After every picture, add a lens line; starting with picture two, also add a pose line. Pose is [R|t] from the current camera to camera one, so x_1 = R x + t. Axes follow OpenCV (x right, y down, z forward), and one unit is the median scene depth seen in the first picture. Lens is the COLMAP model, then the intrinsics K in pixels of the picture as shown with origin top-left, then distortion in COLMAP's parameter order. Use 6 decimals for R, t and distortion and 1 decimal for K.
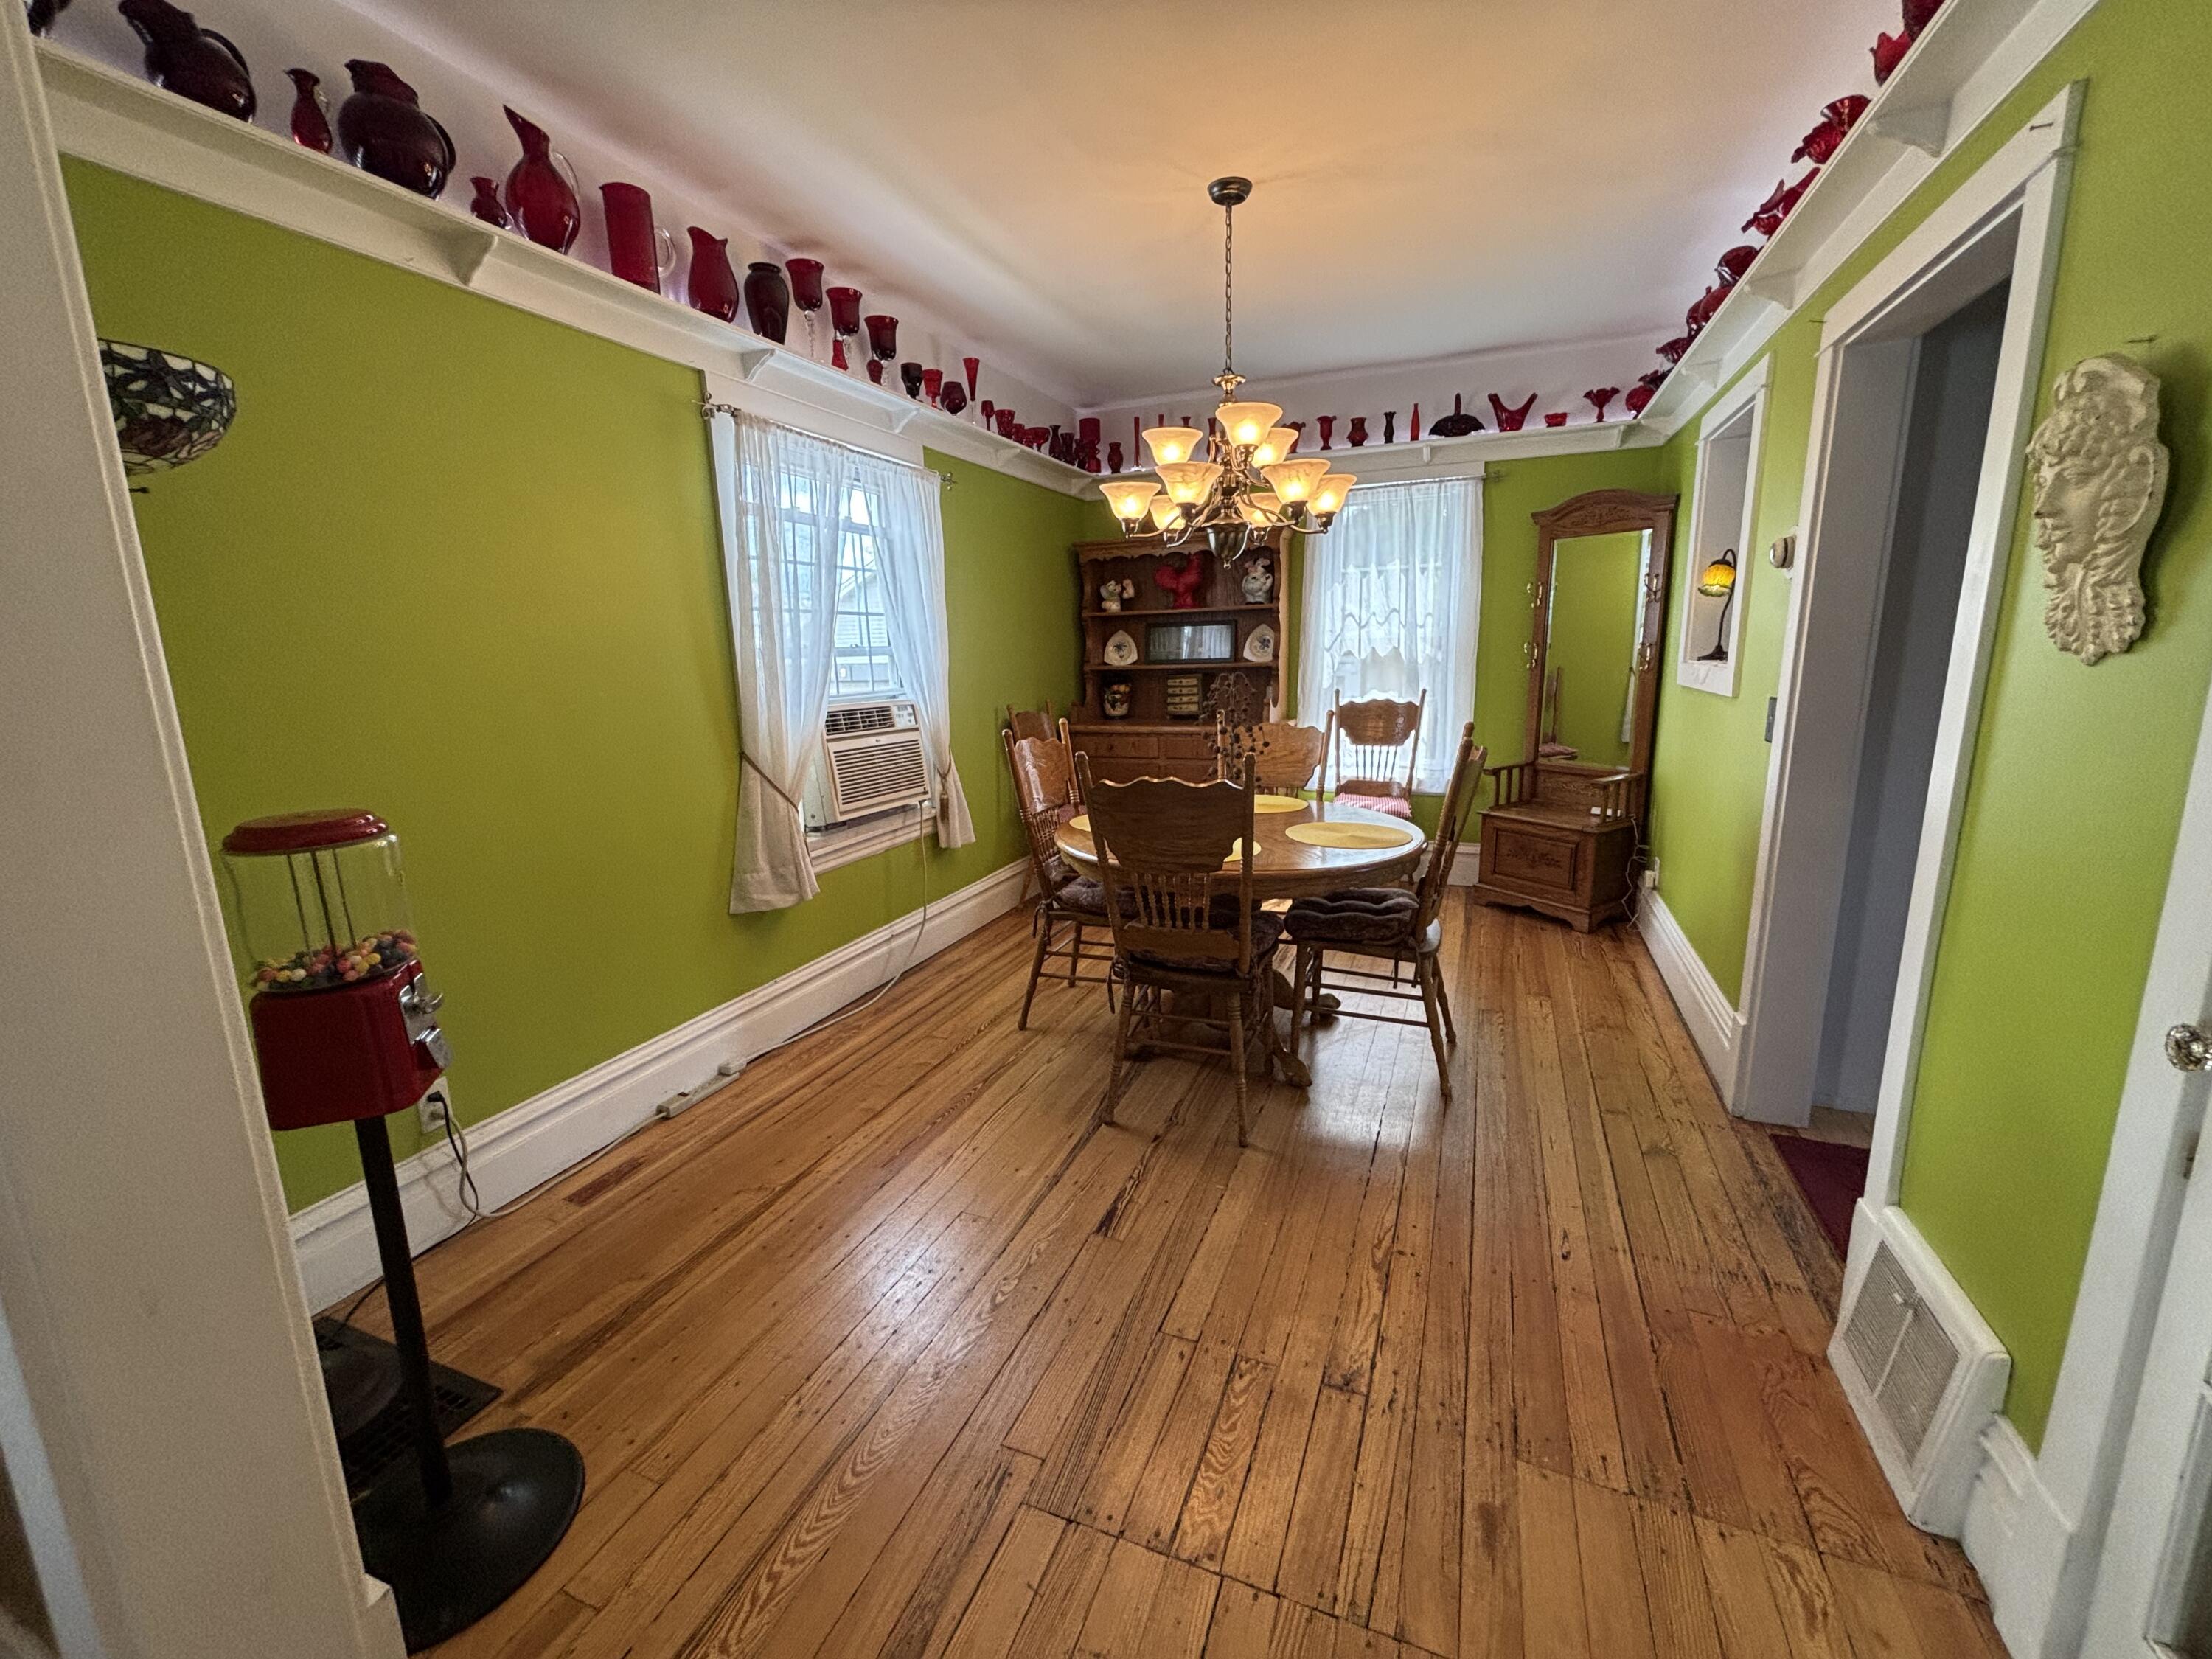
lens RADIAL K [[898.0, 0, 1106.1], [0, 898.0, 817.6], [0, 0, 1]] dist [0.017588, -0.005397]
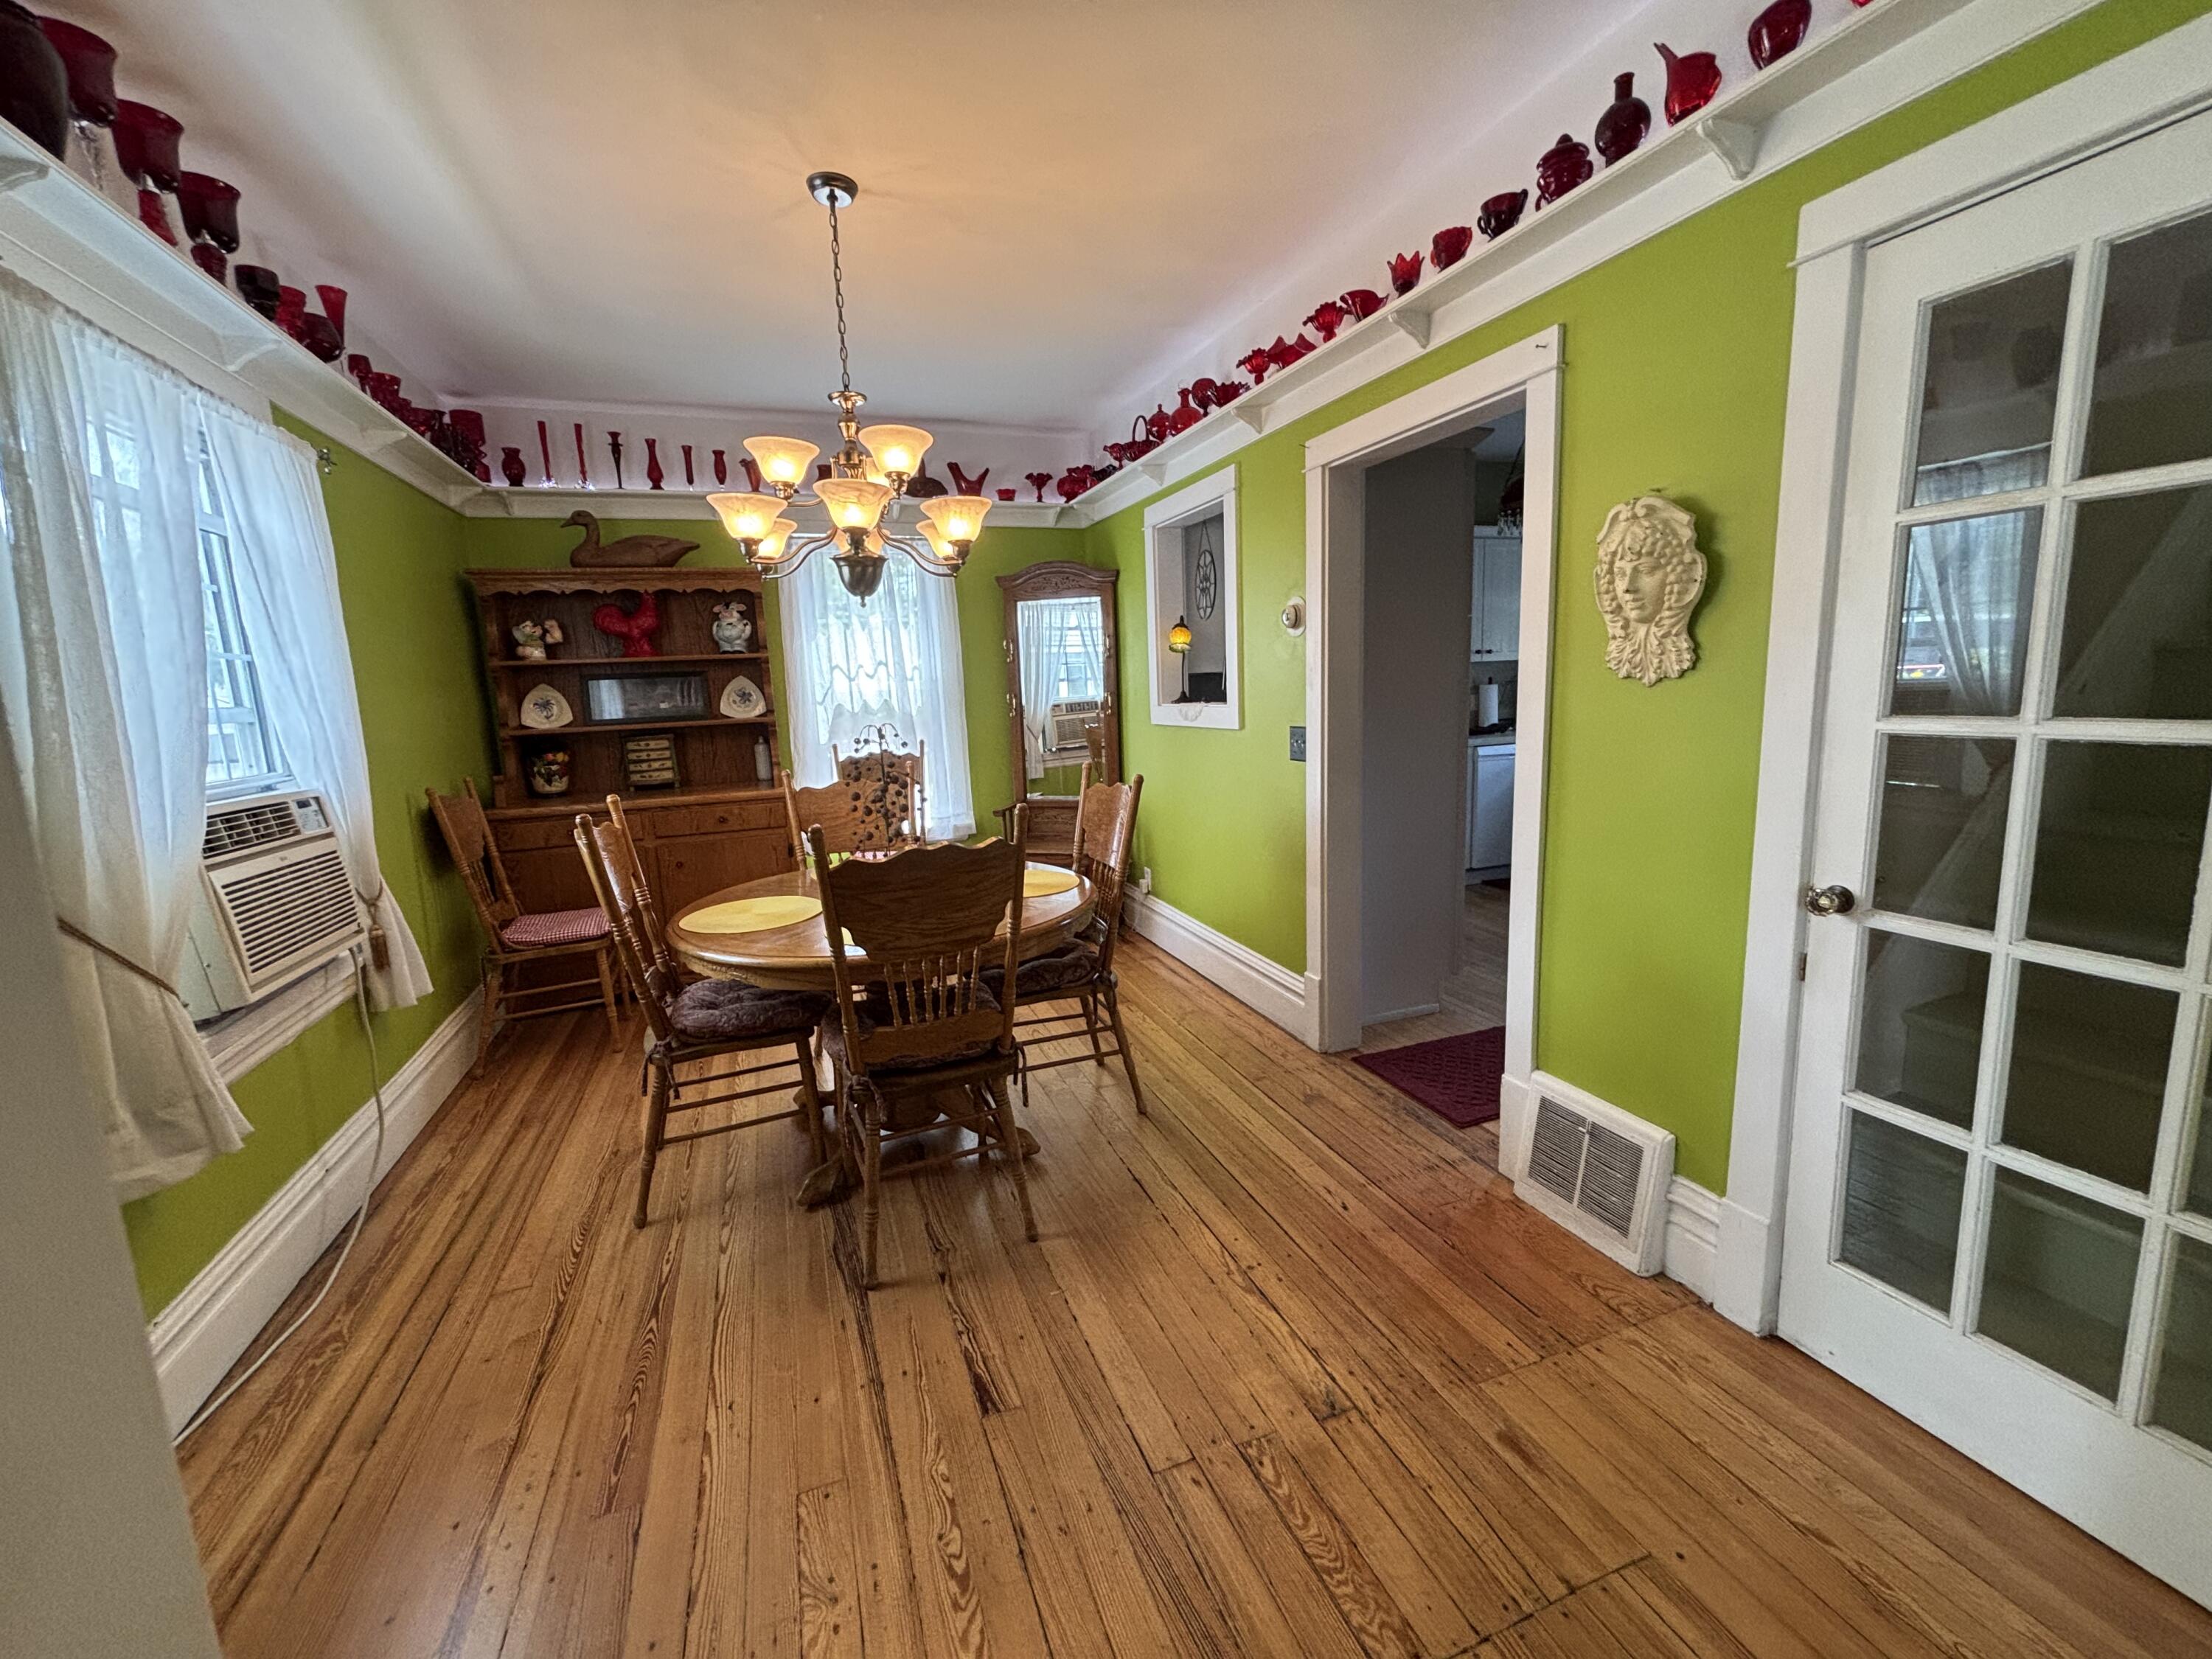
lens RADIAL K [[898.0, 0, 1106.1], [0, 898.0, 817.6], [0, 0, 1]] dist [0.017588, -0.005397]
pose [[0.735024, -0.107702, 0.669432, -0.286190], [0.149824, 0.988698, -0.005436, -0.030187], [-0.661280, 0.104293, 0.742853, 0.192722]]
